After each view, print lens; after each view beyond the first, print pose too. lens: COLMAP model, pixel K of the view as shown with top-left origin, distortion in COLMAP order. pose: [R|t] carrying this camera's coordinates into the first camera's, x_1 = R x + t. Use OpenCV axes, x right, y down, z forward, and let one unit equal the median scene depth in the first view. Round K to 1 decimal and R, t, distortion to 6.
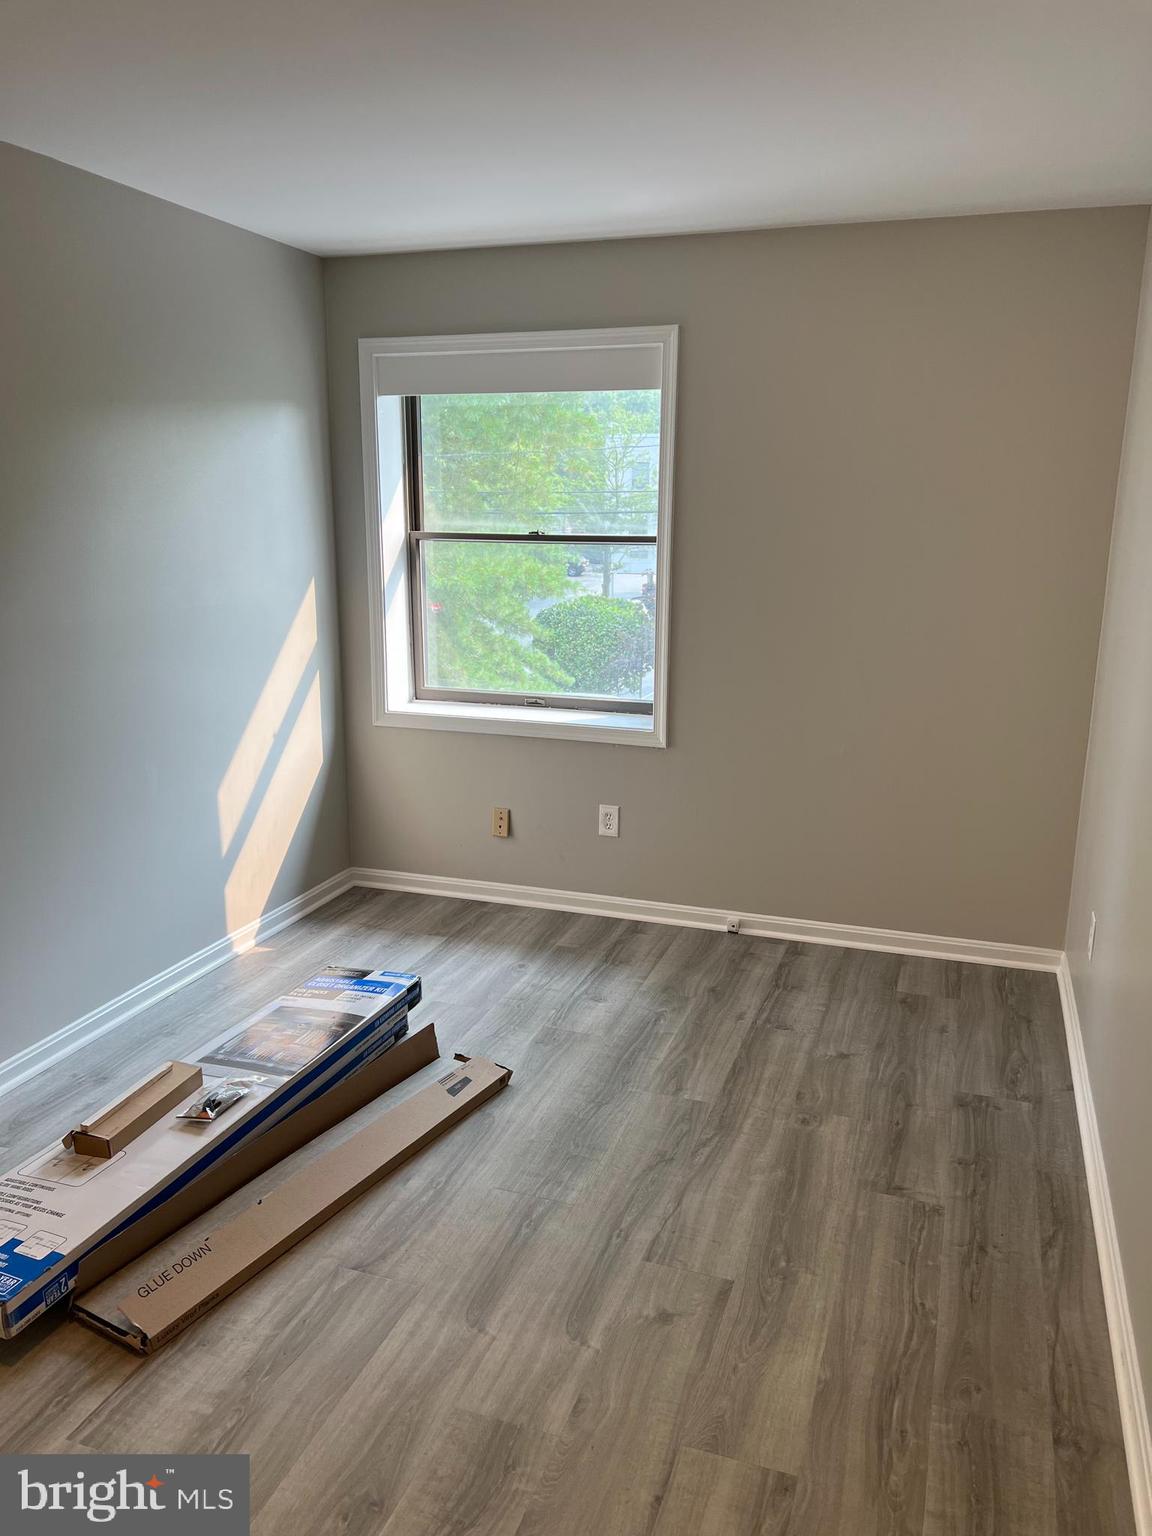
lens RADIAL K [[1154.5, 0, 588.8], [0, 1154.5, 771.9], [0, 0, 1]] dist [0.025858, -0.010385]
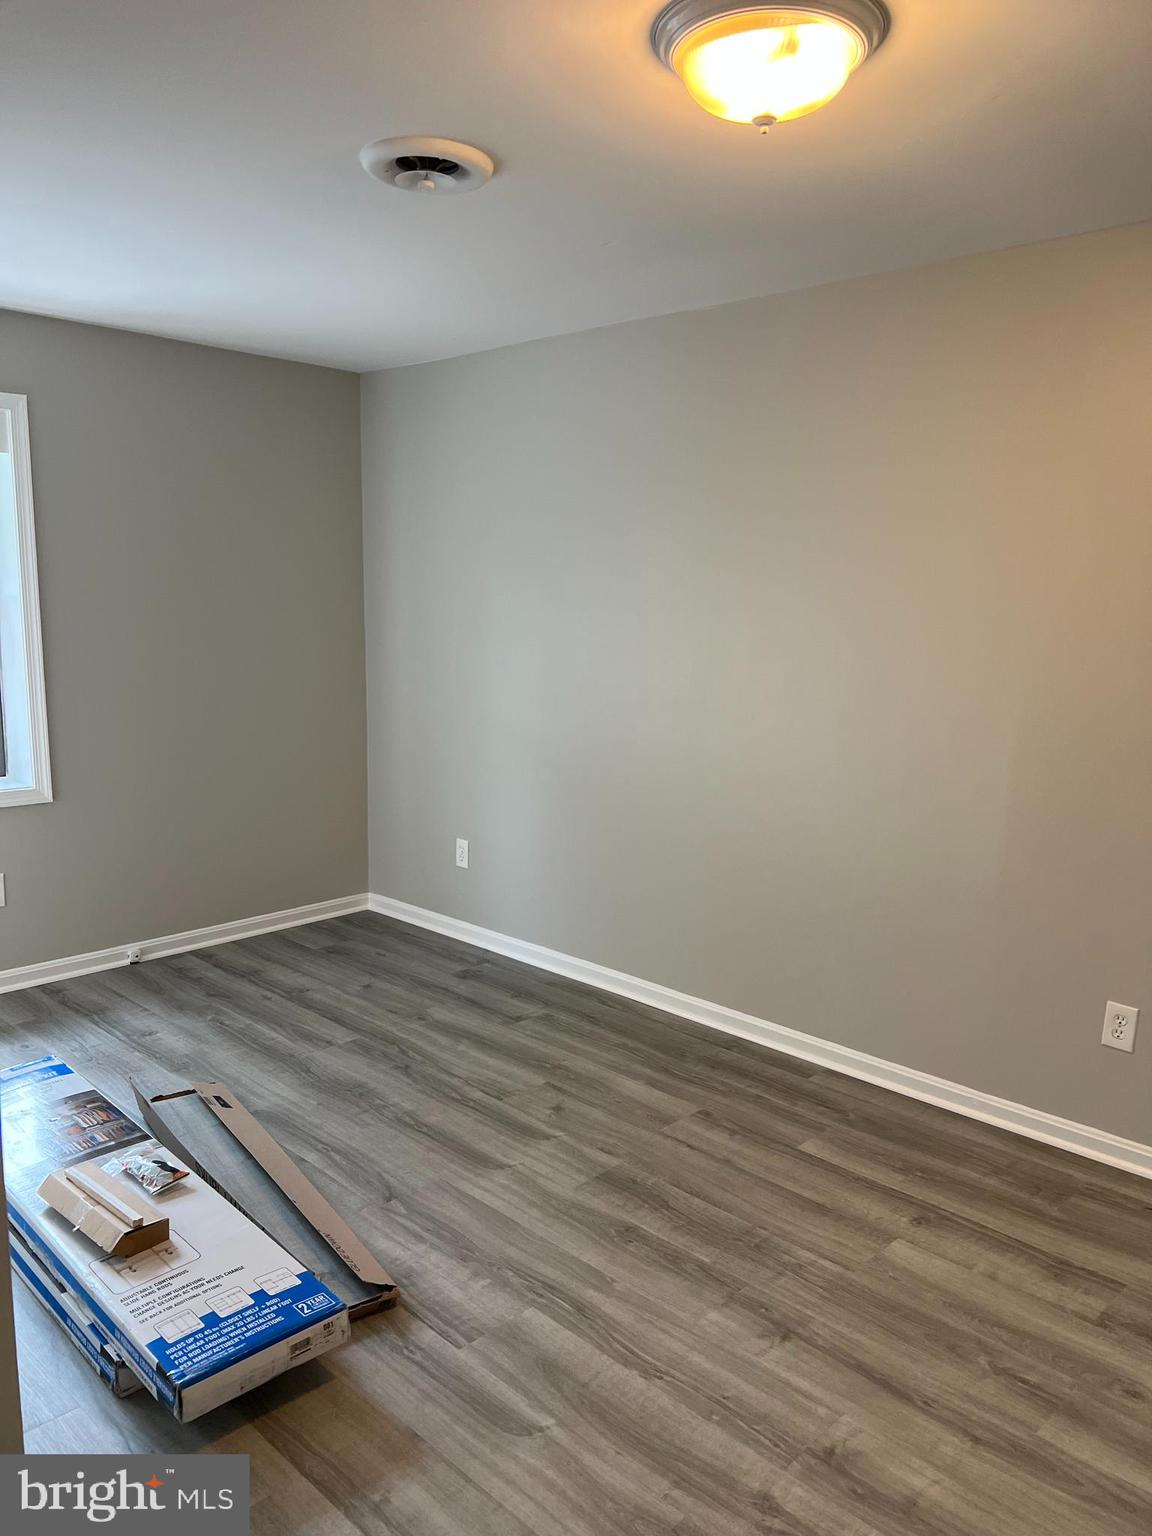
lens RADIAL K [[1154.5, 0, 581.5], [0, 1154.5, 754.0], [0, 0, 1]] dist [0.025858, -0.010385]
pose [[0.428348, -0.128382, 0.894447, -1.140135], [0.197627, 0.979202, 0.045904, -0.031428], [-0.881738, 0.157104, 0.444811, 0.240474]]
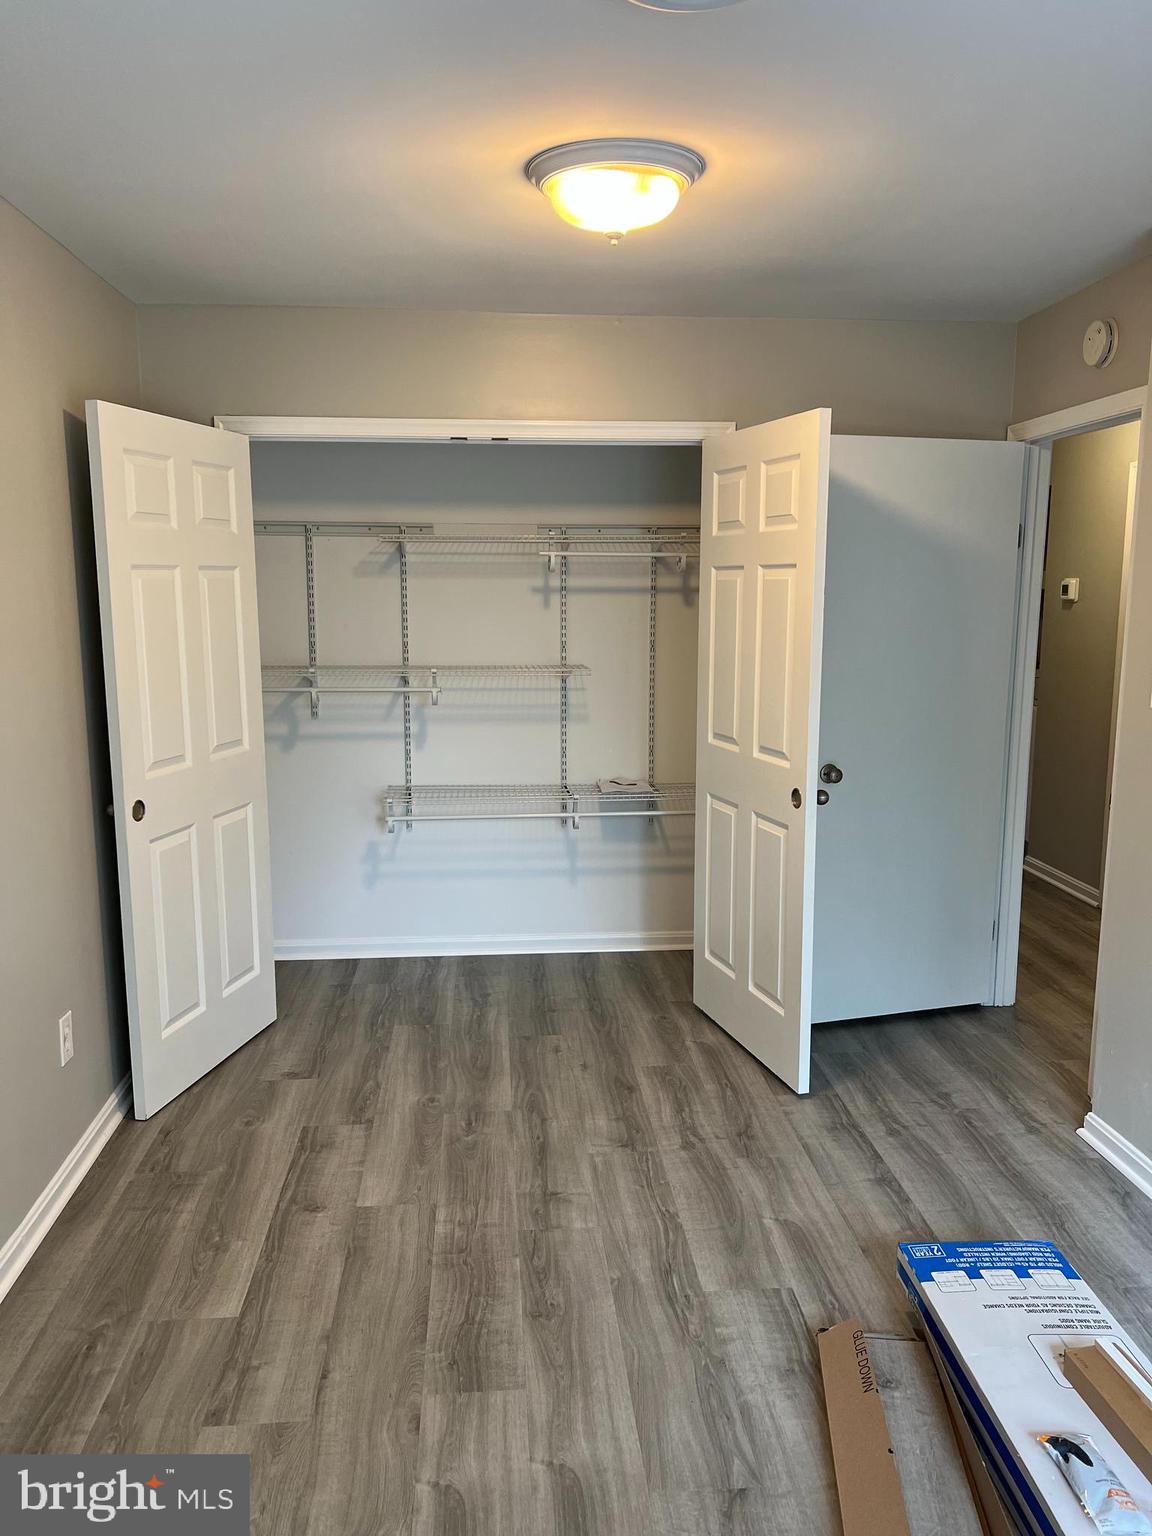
lens RADIAL K [[1154.5, 0, 566.6], [0, 1154.5, 722.6], [0, 0, 1]] dist [0.025858, -0.010385]
pose [[-0.919806, 0.039420, -0.390389, 0.217349], [-0.097832, 0.940477, 0.325472, -0.345585], [0.379982, 0.337564, -0.861199, 1.517016]]
